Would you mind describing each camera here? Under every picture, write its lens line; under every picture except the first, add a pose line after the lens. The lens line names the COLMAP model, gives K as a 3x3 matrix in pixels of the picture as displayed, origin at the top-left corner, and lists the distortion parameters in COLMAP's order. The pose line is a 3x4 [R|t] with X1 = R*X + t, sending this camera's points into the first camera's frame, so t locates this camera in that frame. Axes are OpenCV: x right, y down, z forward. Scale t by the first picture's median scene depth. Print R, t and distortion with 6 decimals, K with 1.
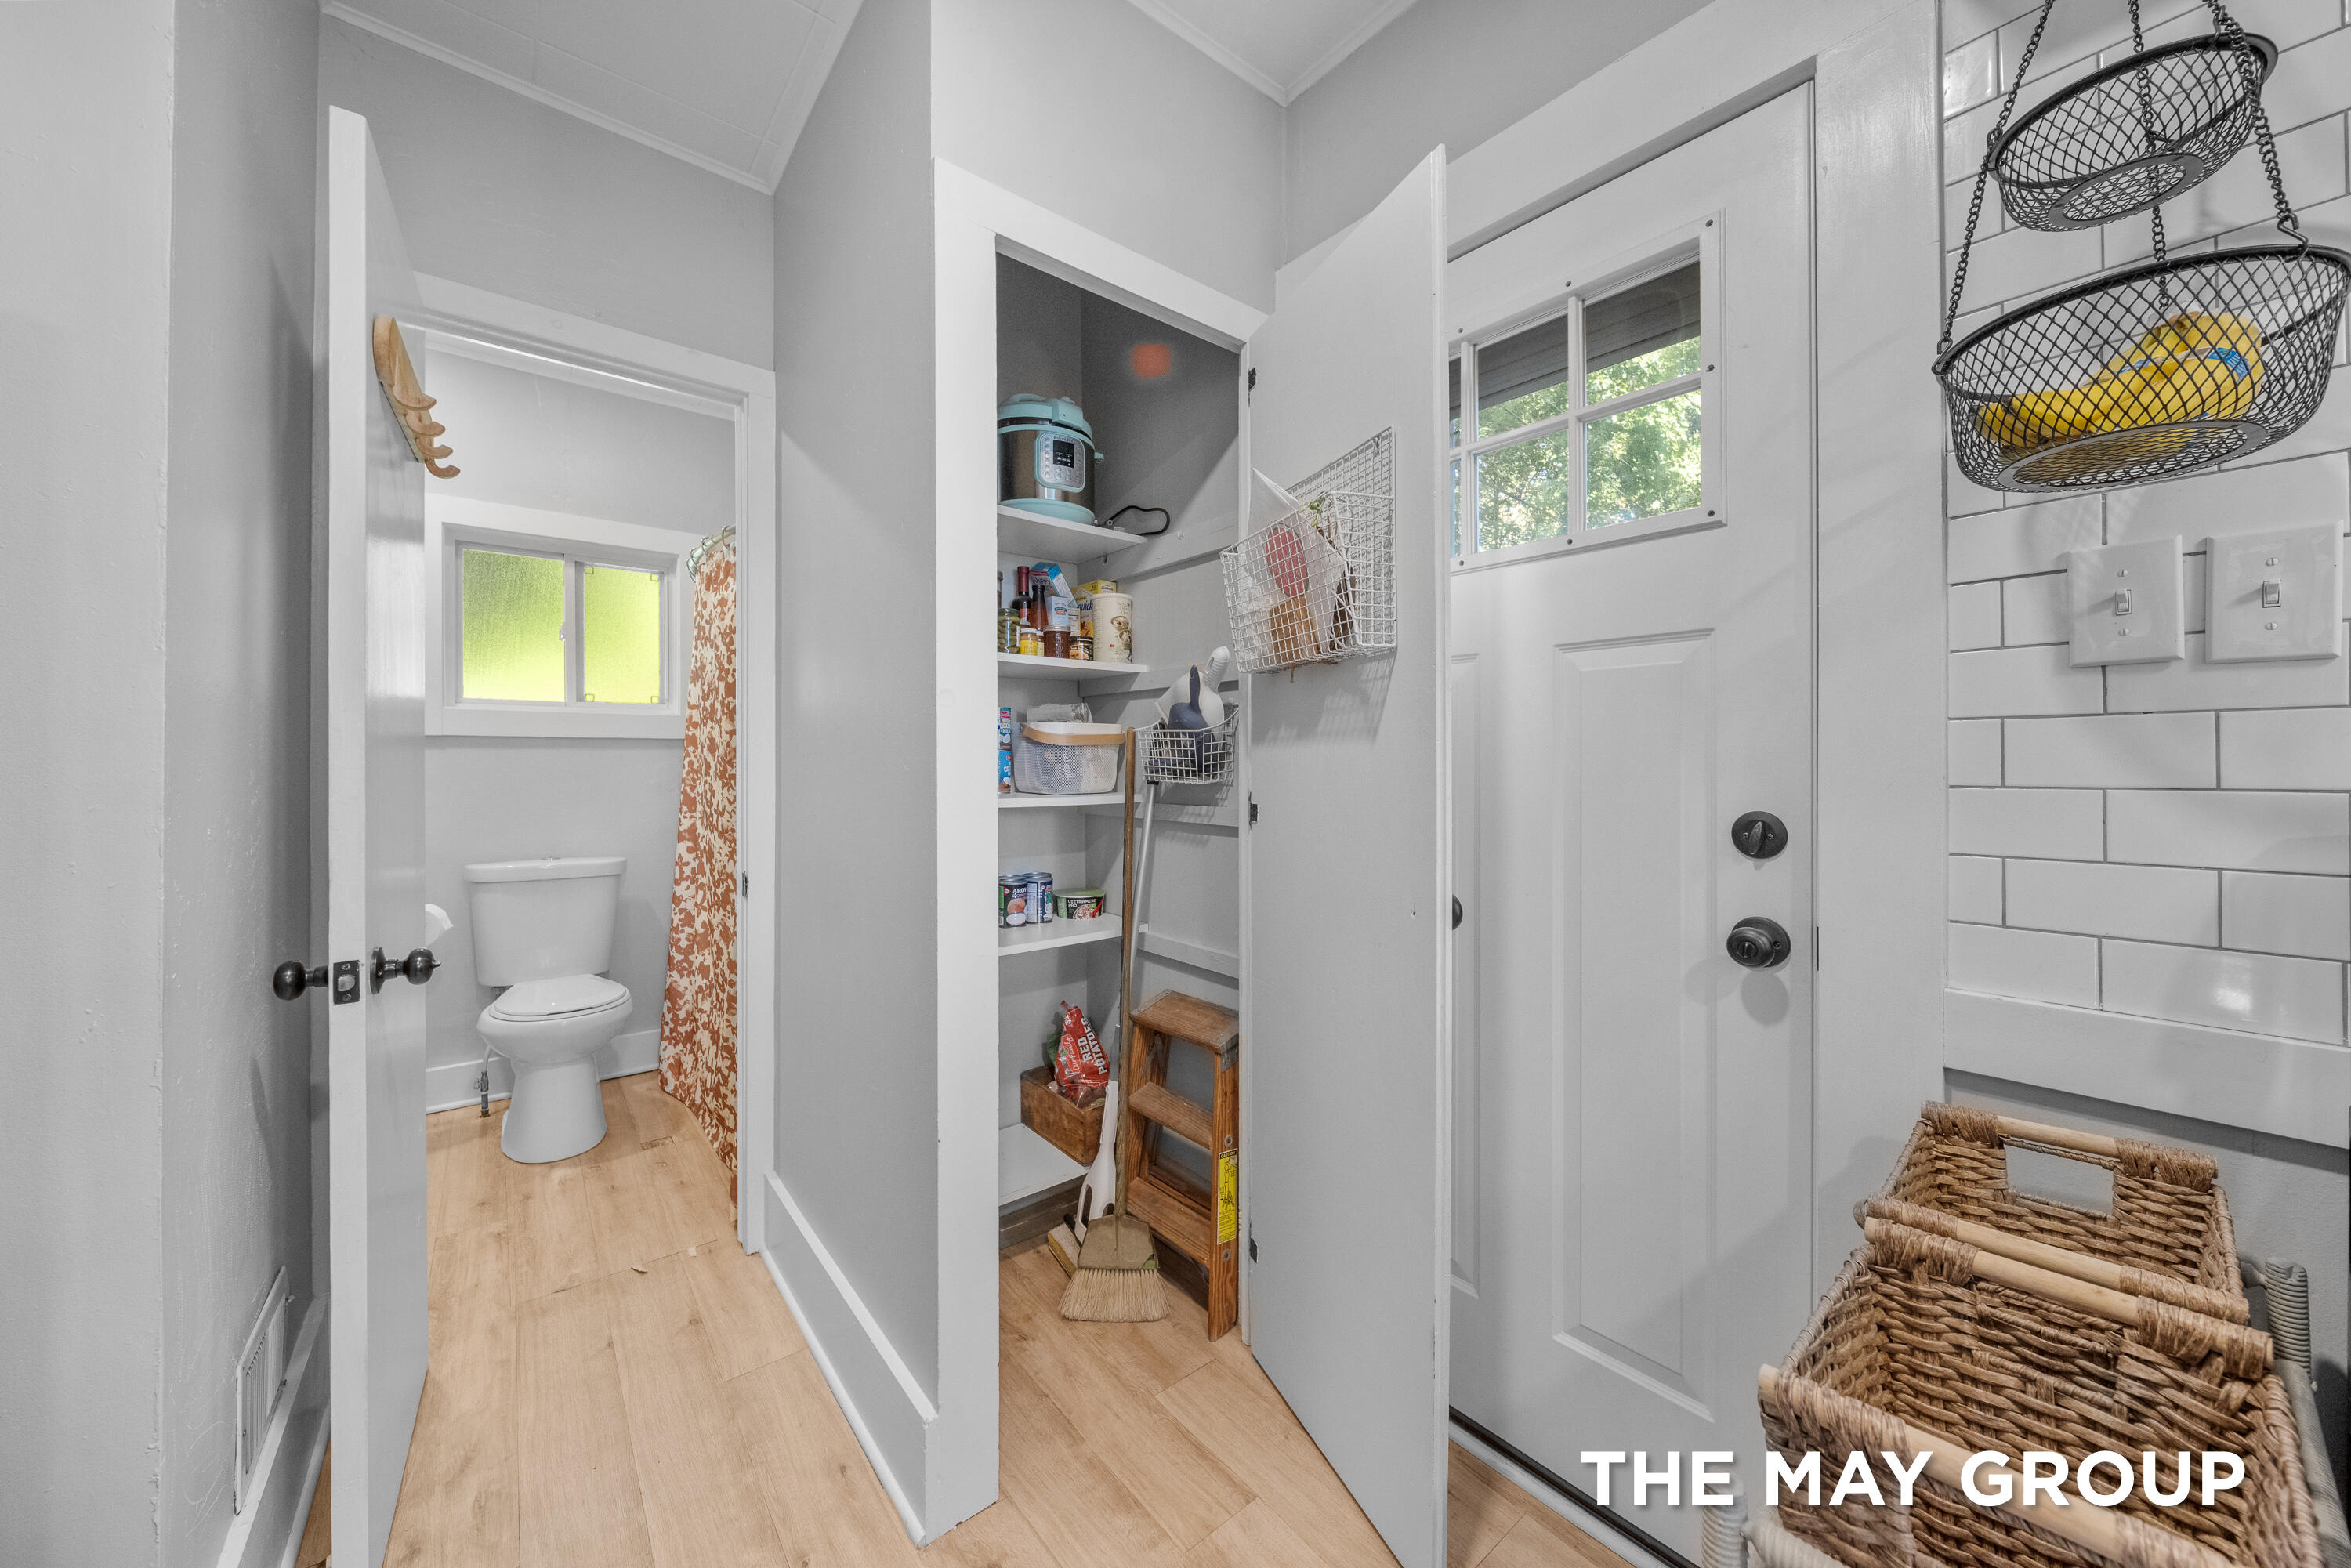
lens RADIAL K [[825.4, 0, 1186.6], [0, 825.4, 767.1], [0, 0, 1]] dist [-0.005415, -0.000807]
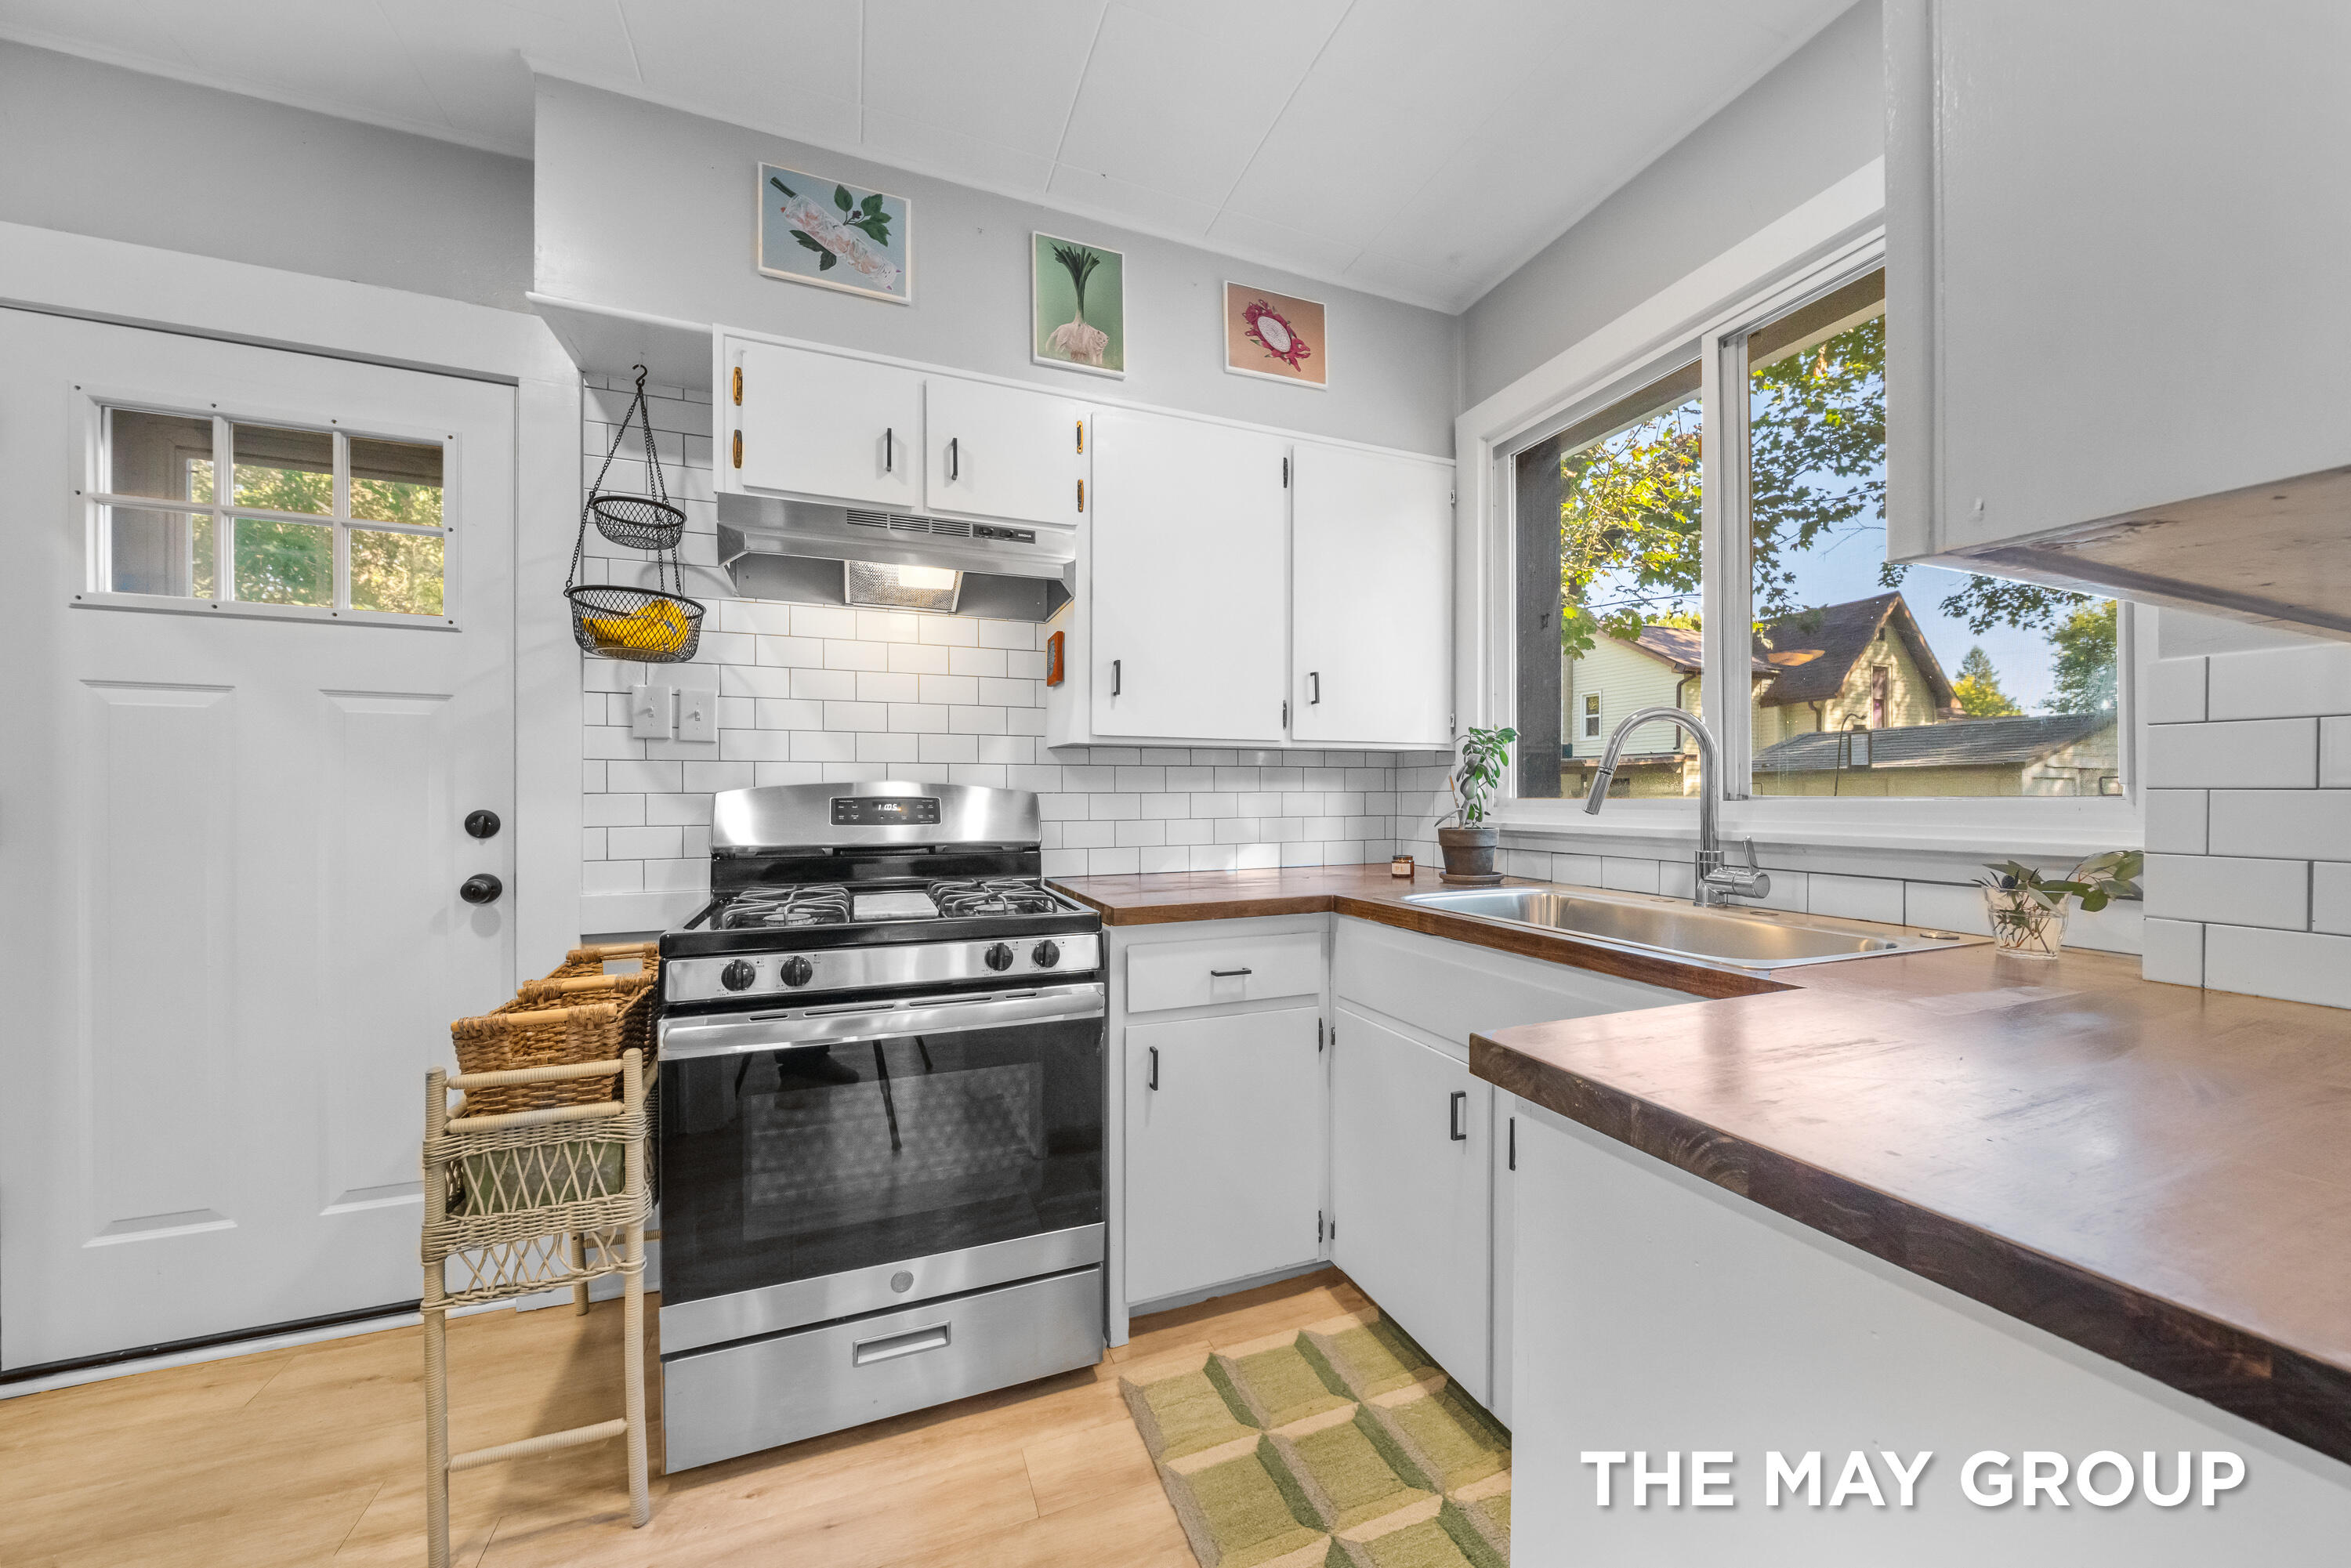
lens RADIAL K [[825.4, 0, 1178.0], [0, 825.4, 794.2], [0, 0, 1]] dist [-0.005415, -0.000807]
pose [[0.307692, -0.003135, 0.951481, -0.554746], [-0.002419, 0.999989, 0.004077, 0.015239], [-0.951483, -0.003556, 0.307681, -1.040707]]
